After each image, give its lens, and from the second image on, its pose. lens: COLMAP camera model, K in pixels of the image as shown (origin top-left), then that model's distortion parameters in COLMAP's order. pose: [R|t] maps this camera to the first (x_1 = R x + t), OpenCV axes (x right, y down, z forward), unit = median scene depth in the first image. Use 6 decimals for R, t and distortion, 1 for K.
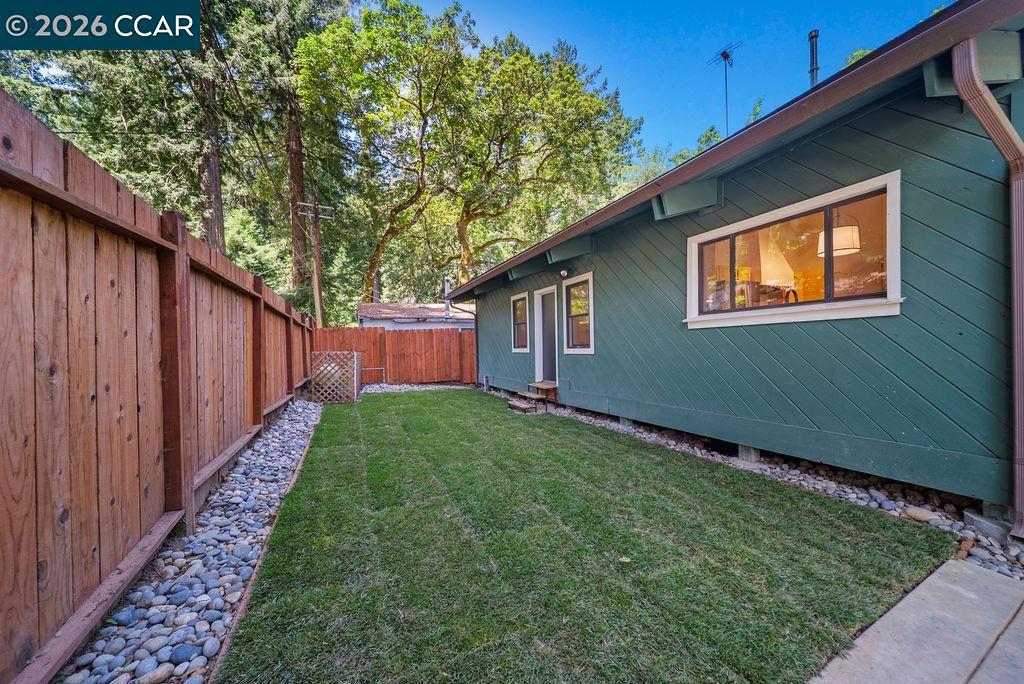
lens RADIAL K [[373.7, 0, 515.6], [0, 373.7, 347.7], [0, 0, 1]] dist [-0.001091, -0.000139]
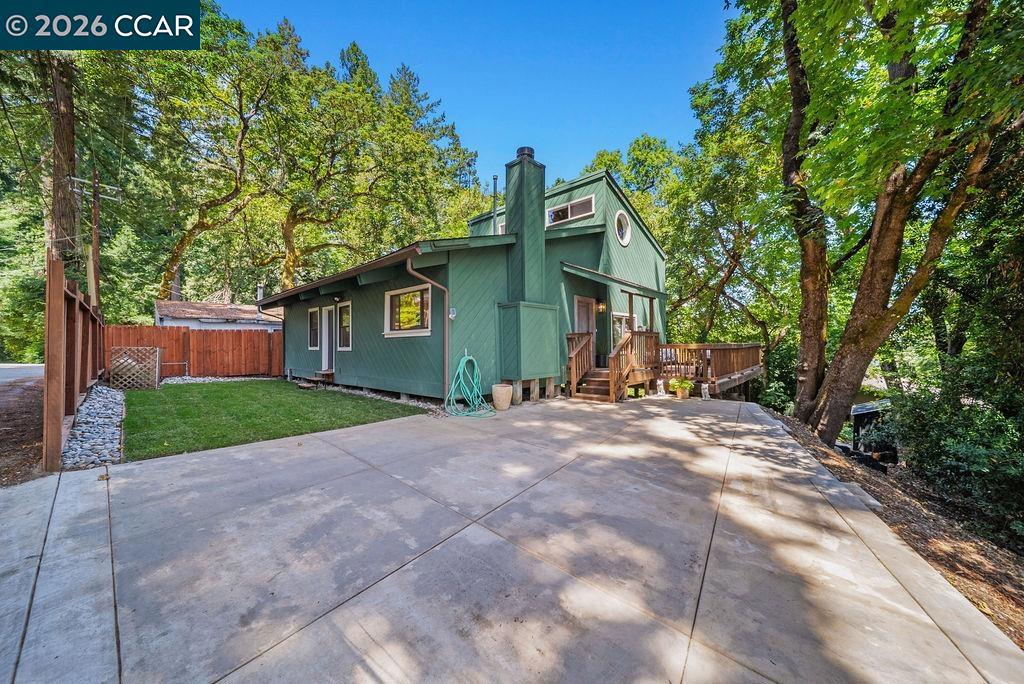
lens RADIAL K [[356.4, 0, 512.0], [0, 356.4, 342.0], [0, 0, 1]] dist [-0.002352, -0.000094]
pose [[0.919298, 0.022046, 0.392945, 0.105401], [-0.013863, 0.999624, -0.023653, 0.002494], [-0.393319, 0.016297, 0.919258, -0.312603]]
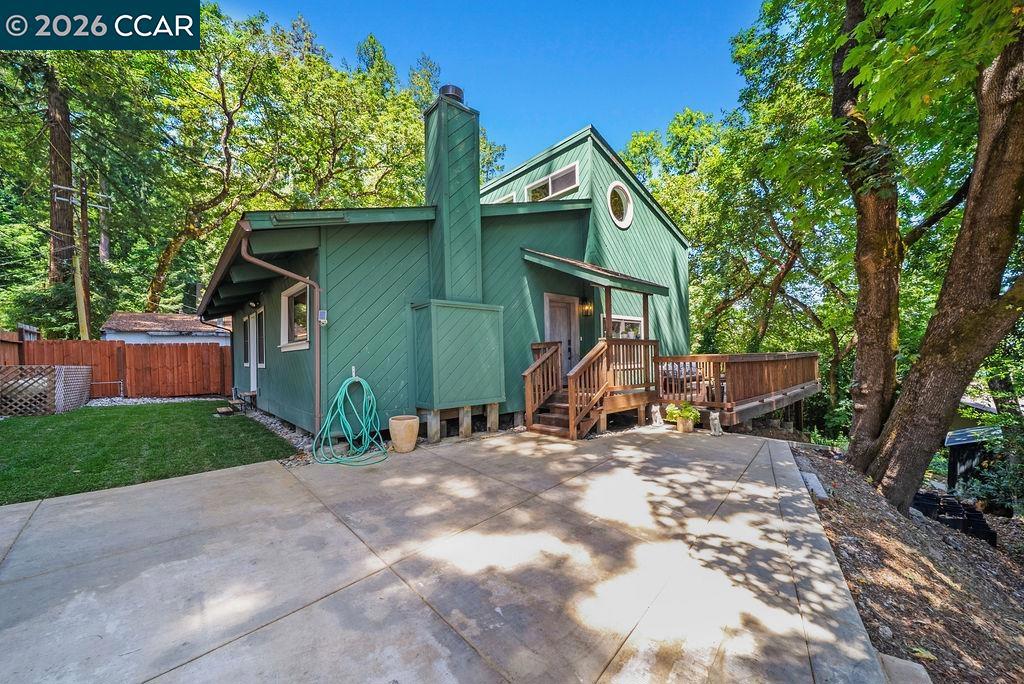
lens RADIAL K [[381.7, 0, 521.6], [0, 381.7, 357.3], [0, 0, 1]] dist [-0.003115, -0.000499]
pose [[0.949439, 0.008295, 0.313843, 0.281477], [-0.005429, 0.999935, -0.010007, -0.005462], [-0.313906, 0.007797, 0.949422, -0.246625]]
